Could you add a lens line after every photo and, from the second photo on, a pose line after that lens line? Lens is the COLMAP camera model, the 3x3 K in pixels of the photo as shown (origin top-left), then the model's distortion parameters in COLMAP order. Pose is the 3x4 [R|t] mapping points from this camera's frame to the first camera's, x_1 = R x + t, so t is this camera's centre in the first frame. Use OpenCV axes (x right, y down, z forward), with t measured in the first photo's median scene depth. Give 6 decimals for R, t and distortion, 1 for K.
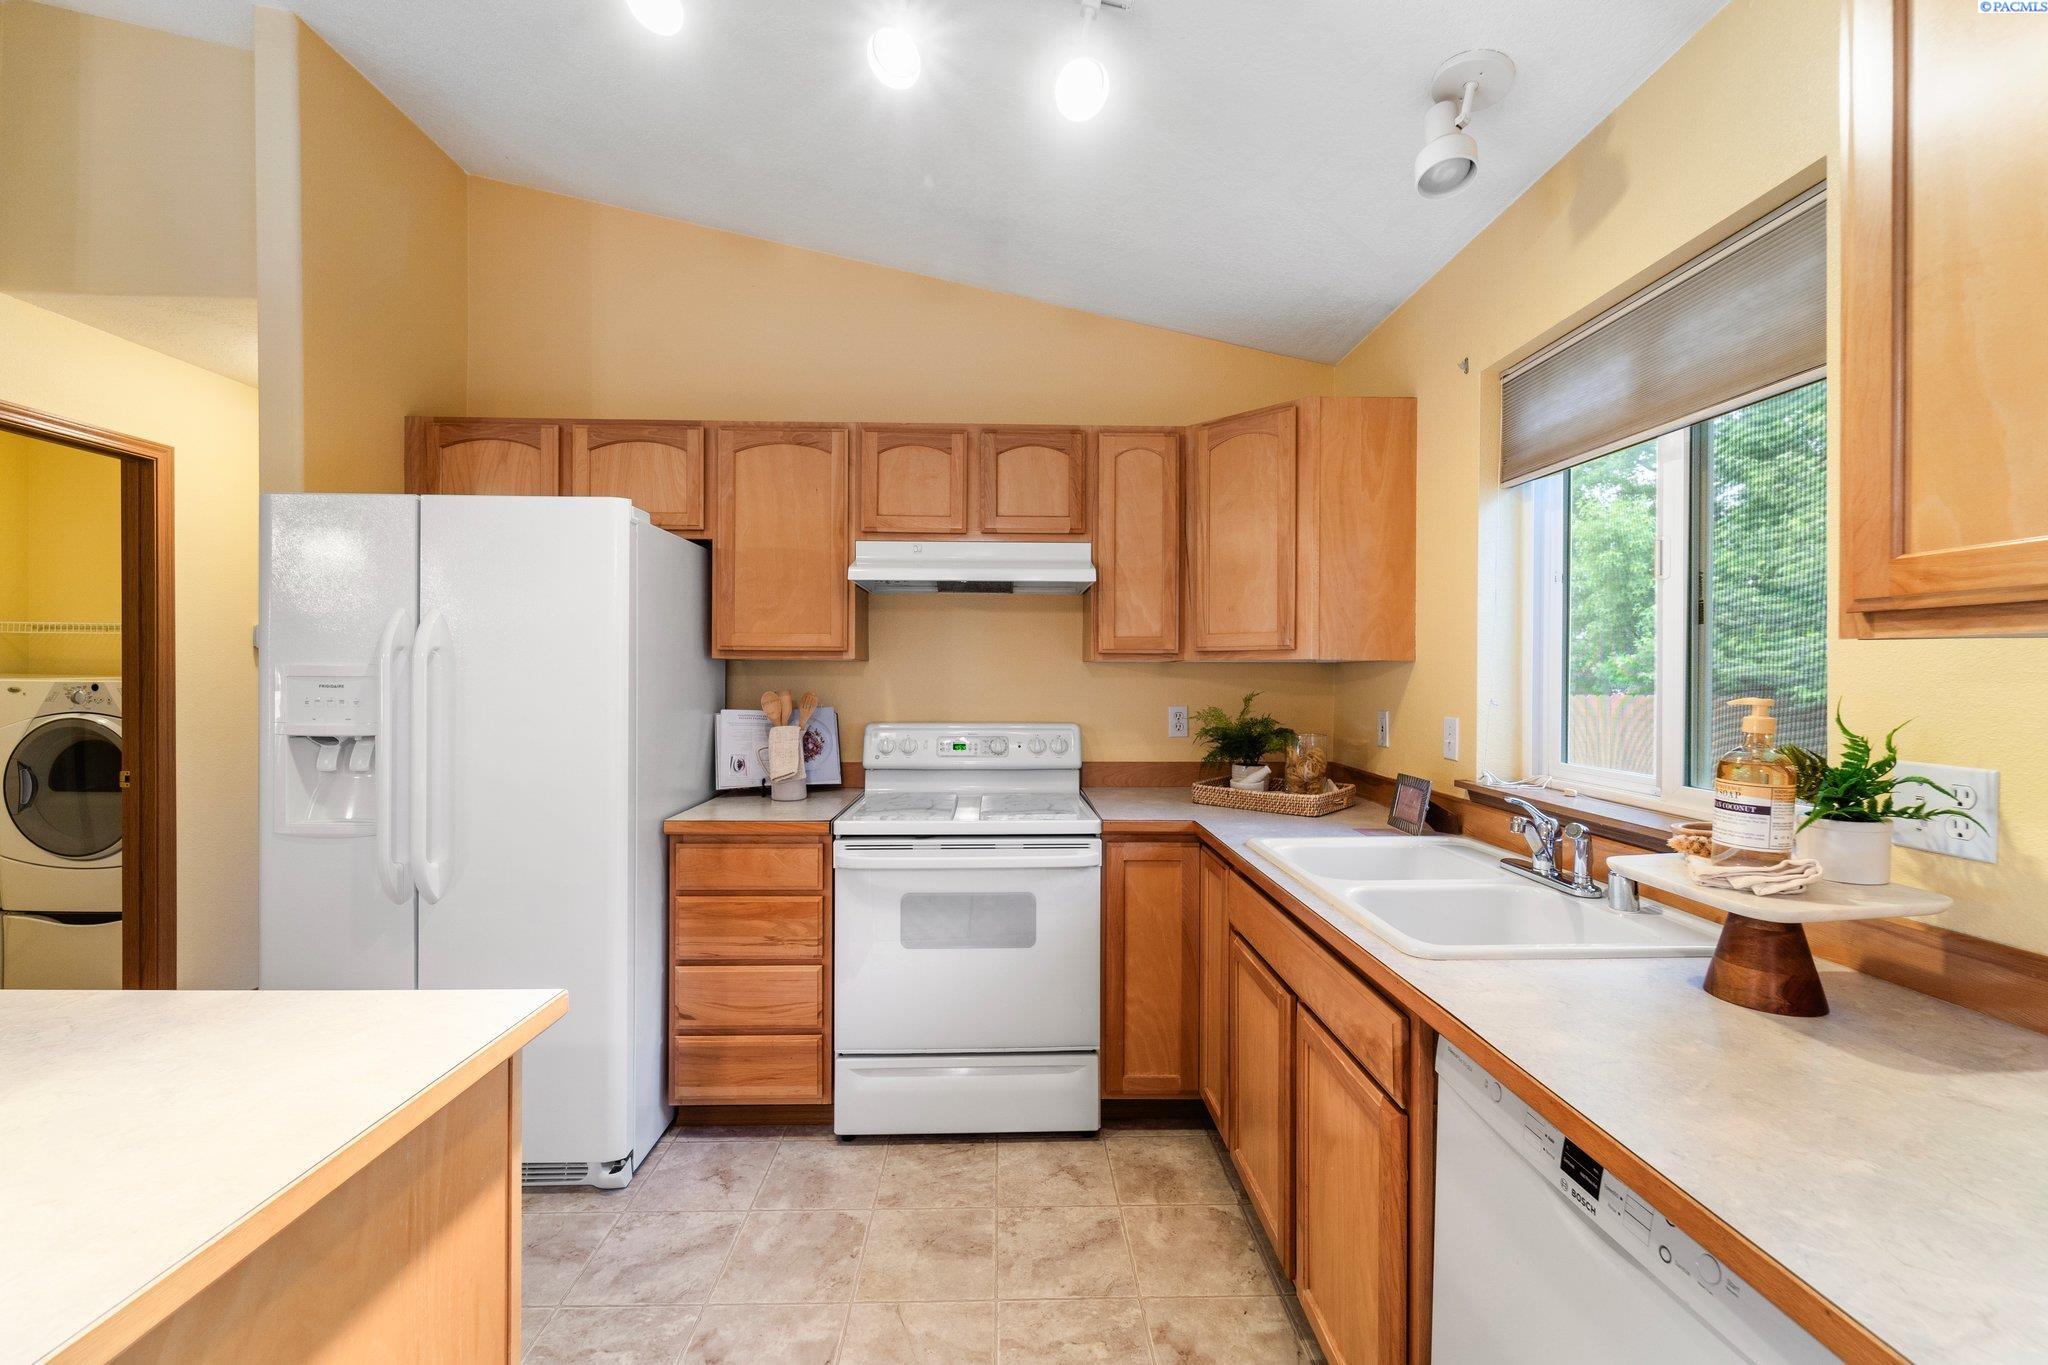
lens RADIAL K [[832.4, 0, 1010.2], [0, 832.4, 681.7], [0, 0, 1]] dist [0.003509, -0.001206]
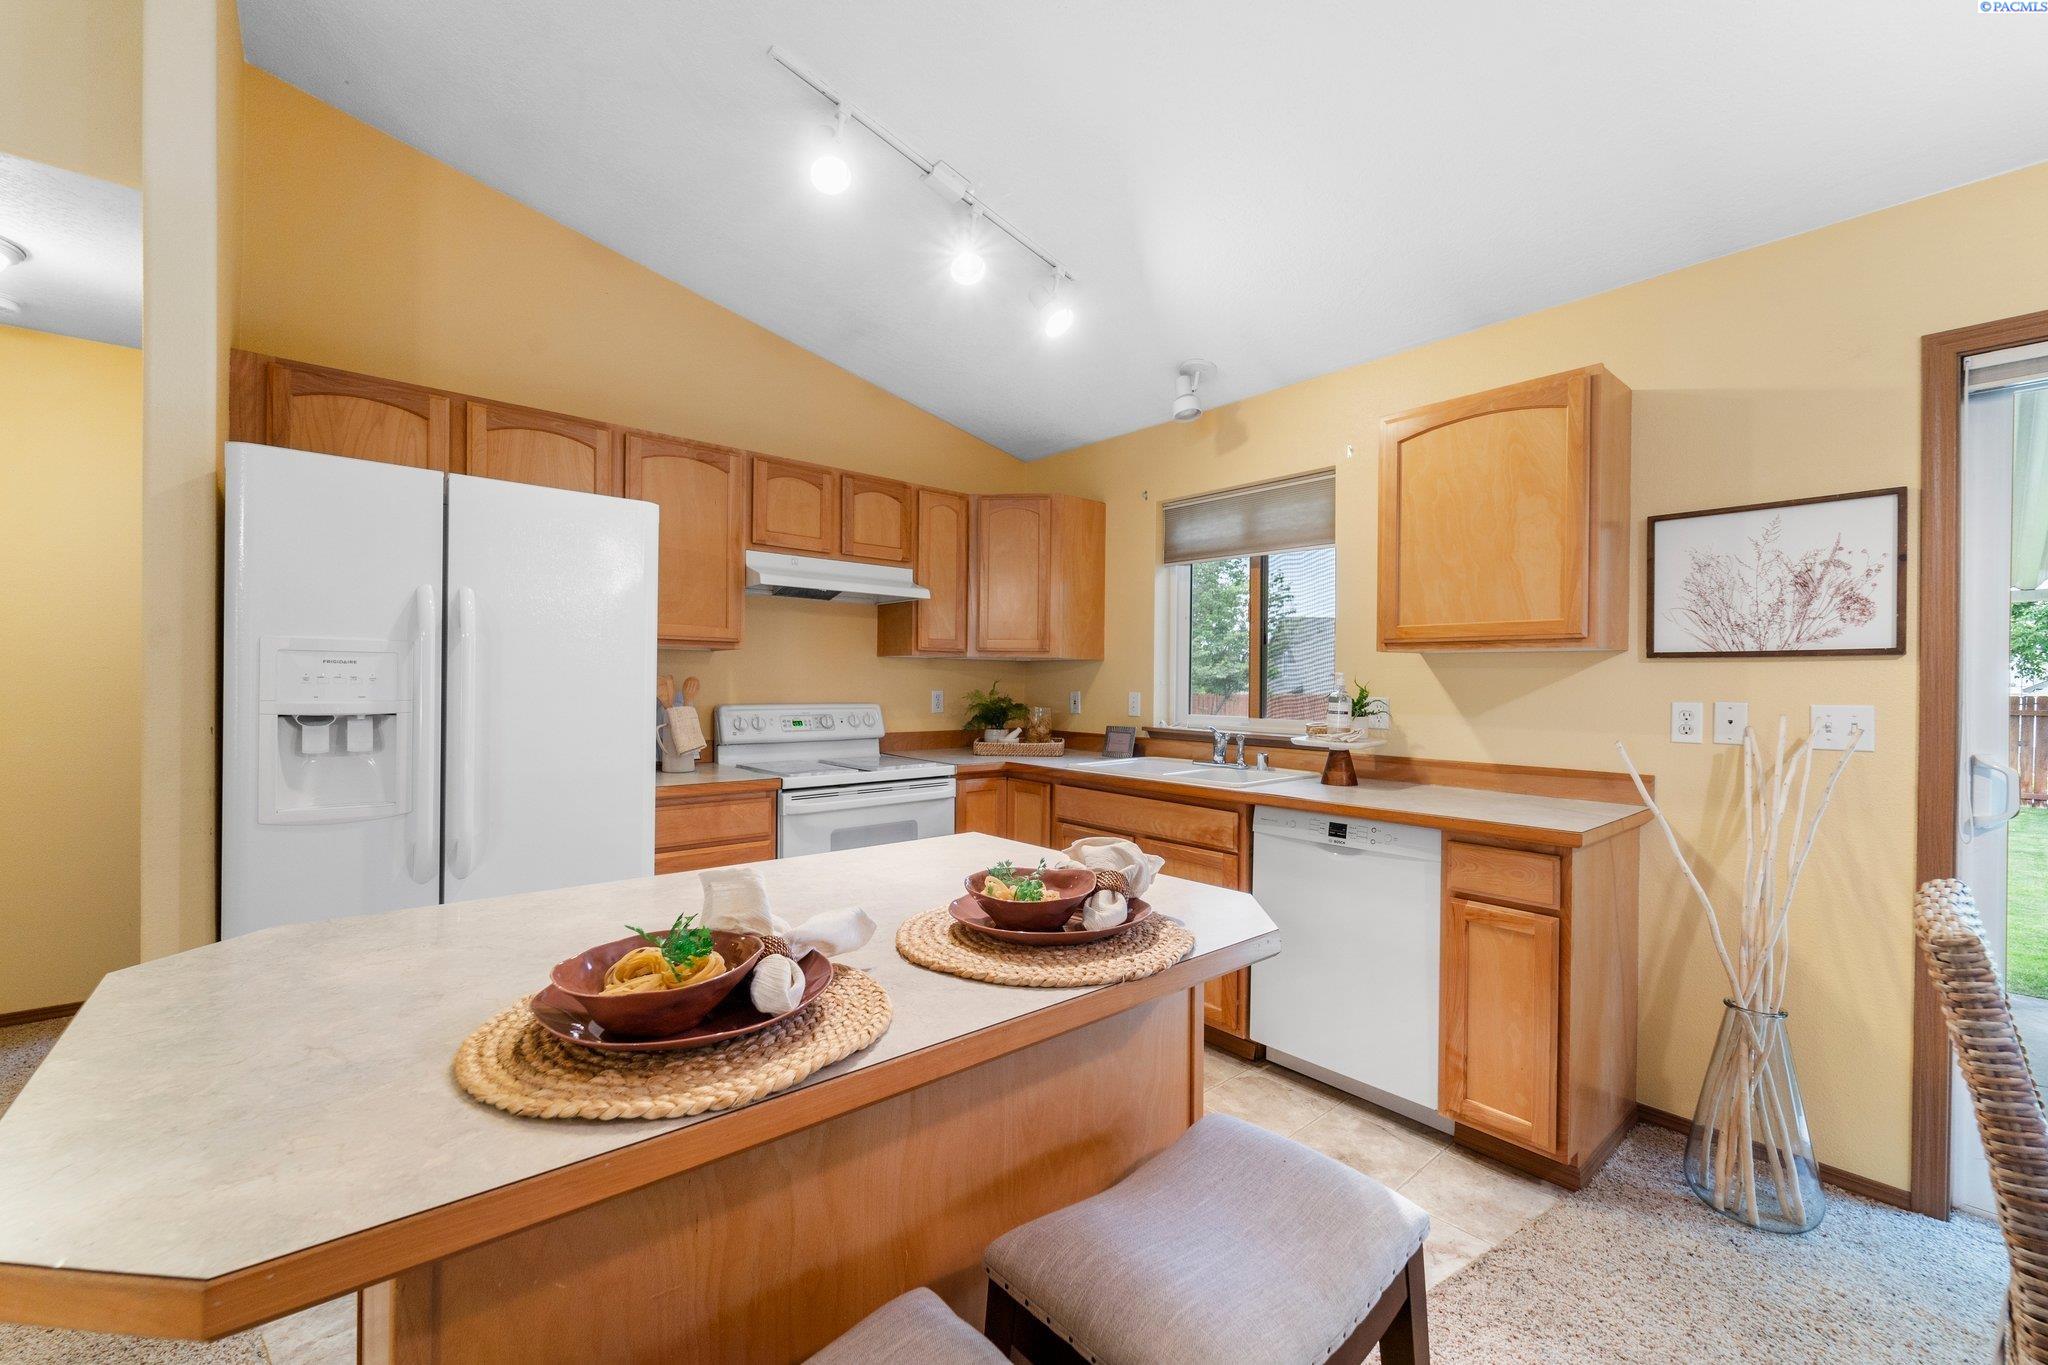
lens RADIAL K [[832.4, 0, 1028.2], [0, 832.4, 681.0], [0, 0, 1]] dist [0.003509, -0.001206]
pose [[0.769657, 0.005062, 0.638437, -0.653047], [-0.001477, 0.999980, -0.006148, 0.025880], [-0.638456, 0.003789, 0.769649, -0.177797]]
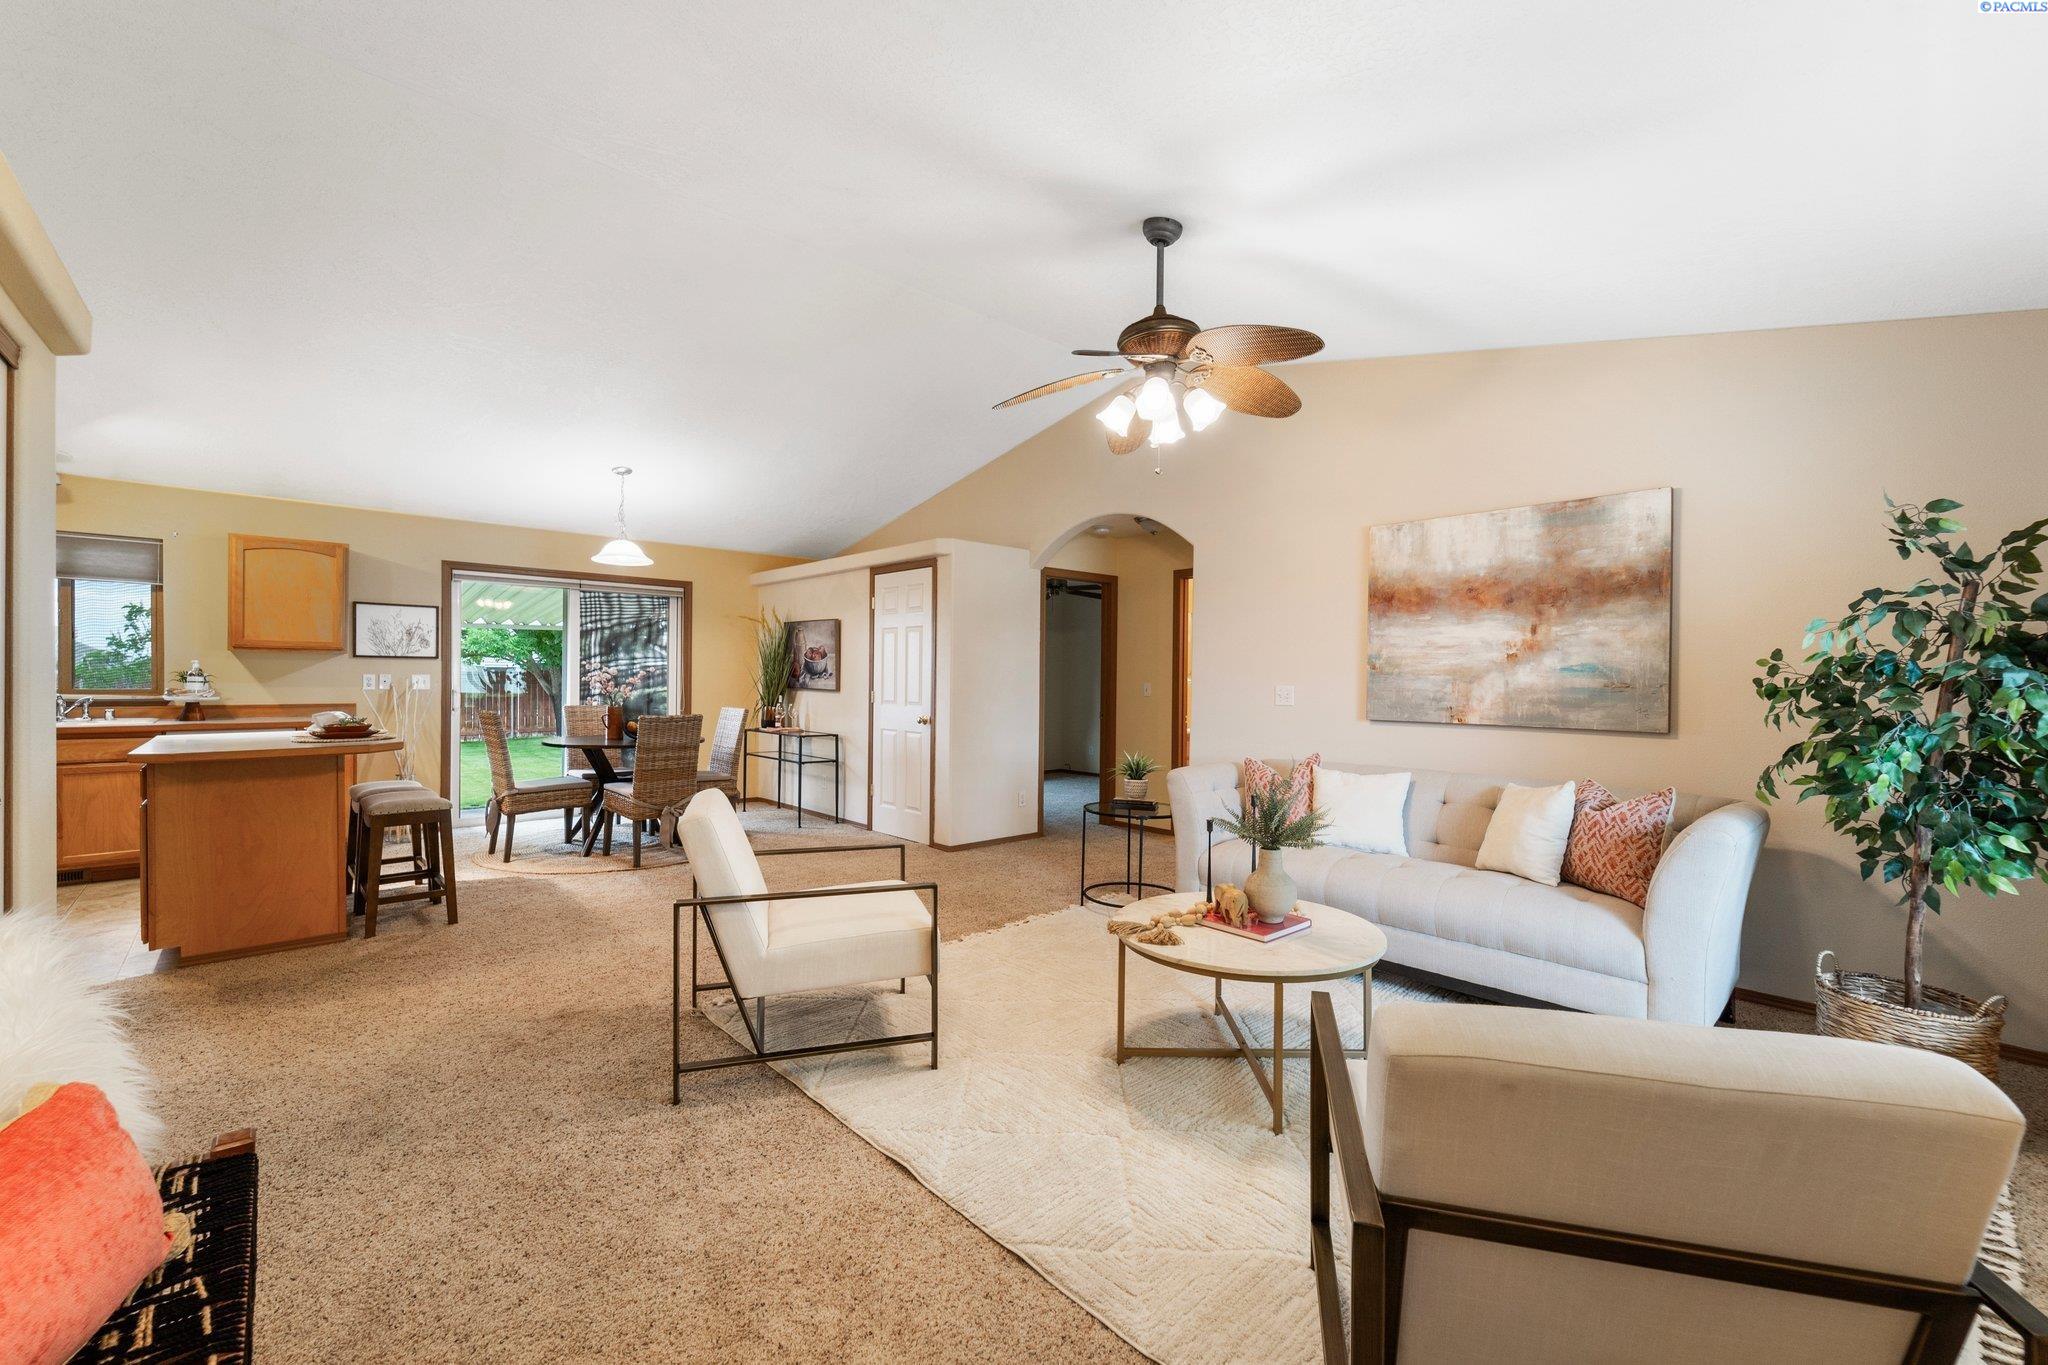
lens RADIAL K [[832.4, 0, 1013.0], [0, 832.4, 684.1], [0, 0, 1]] dist [0.003509, -0.001206]
pose [[-0.655736, -0.012120, 0.754893, -2.485895], [-0.002395, 0.999900, 0.013973, 0.031795], [-0.754987, 0.007354, -0.655699, 0.227099]]
